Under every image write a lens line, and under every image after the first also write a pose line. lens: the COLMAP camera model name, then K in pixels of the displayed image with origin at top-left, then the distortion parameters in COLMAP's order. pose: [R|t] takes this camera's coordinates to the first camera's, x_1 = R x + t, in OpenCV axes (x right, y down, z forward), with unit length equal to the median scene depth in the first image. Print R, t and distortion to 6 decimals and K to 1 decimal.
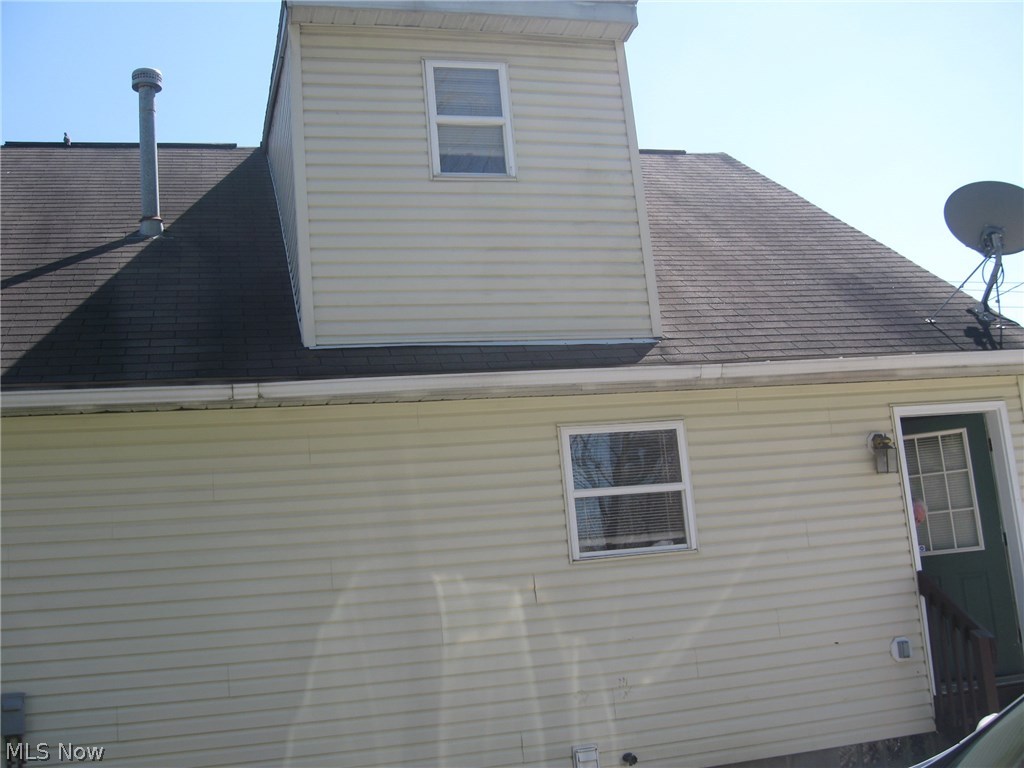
lens RADIAL K [[1102.8, 0, 512.0], [0, 1102.8, 384.0], [0, 0, 1]] dist [-0.150384, 0.159437]
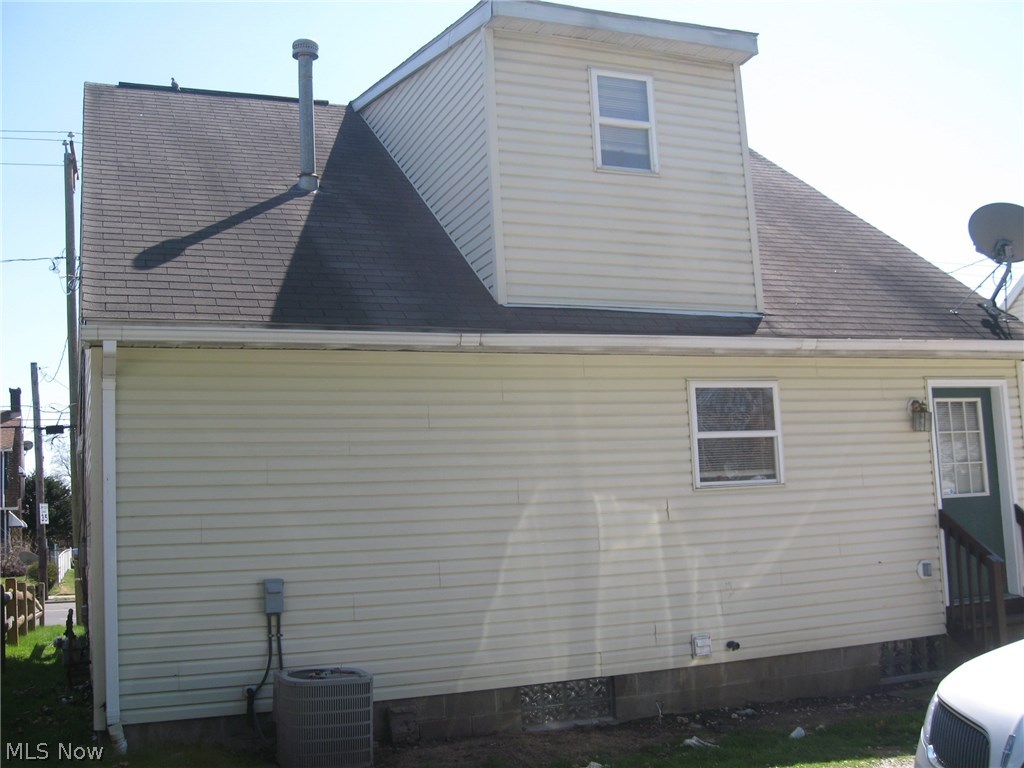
lens RADIAL K [[1102.8, 0, 512.0], [0, 1102.8, 384.0], [0, 0, 1]] dist [-0.150384, 0.159437]
pose [[0.990528, 0.056076, 0.125343, -0.301351], [-0.063186, 0.996567, 0.053490, -0.011072], [-0.121913, -0.060903, 0.990671, -0.198757]]
